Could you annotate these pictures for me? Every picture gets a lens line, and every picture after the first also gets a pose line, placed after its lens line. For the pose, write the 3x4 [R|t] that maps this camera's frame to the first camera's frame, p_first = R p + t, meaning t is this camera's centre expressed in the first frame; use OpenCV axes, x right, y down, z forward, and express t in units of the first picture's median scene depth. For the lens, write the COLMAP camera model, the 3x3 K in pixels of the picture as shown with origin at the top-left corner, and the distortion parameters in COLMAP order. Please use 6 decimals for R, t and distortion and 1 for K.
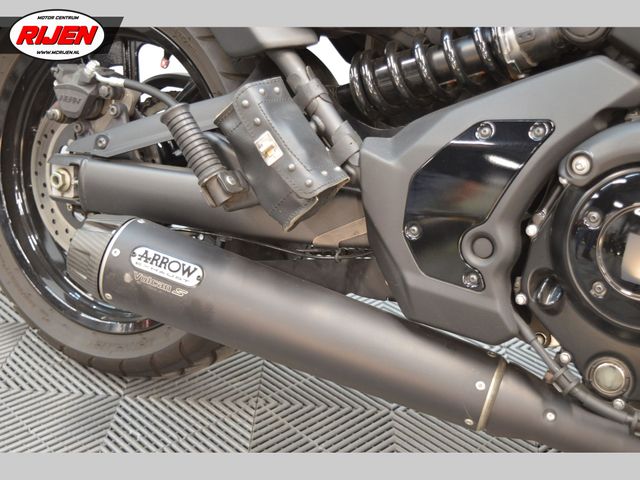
lens RADIAL K [[941.0, 0, 320.0], [0, 941.0, 240.0], [0, 0, 1]] dist [-0.040191, -0.039731]
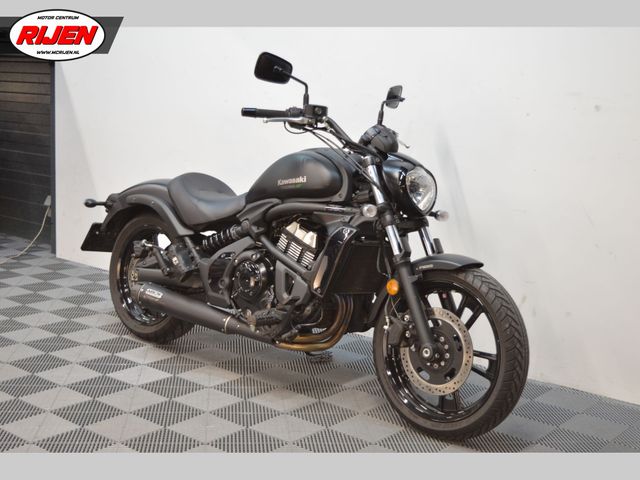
lens RADIAL K [[941.0, 0, 320.0], [0, 941.0, 240.0], [0, 0, 1]] dist [-0.040191, -0.039731]
pose [[0.976350, -0.038021, -0.212828, 1.363544], [0.002921, 0.986645, -0.162858, 0.453560], [0.216178, 0.158384, 0.963422, -2.653241]]
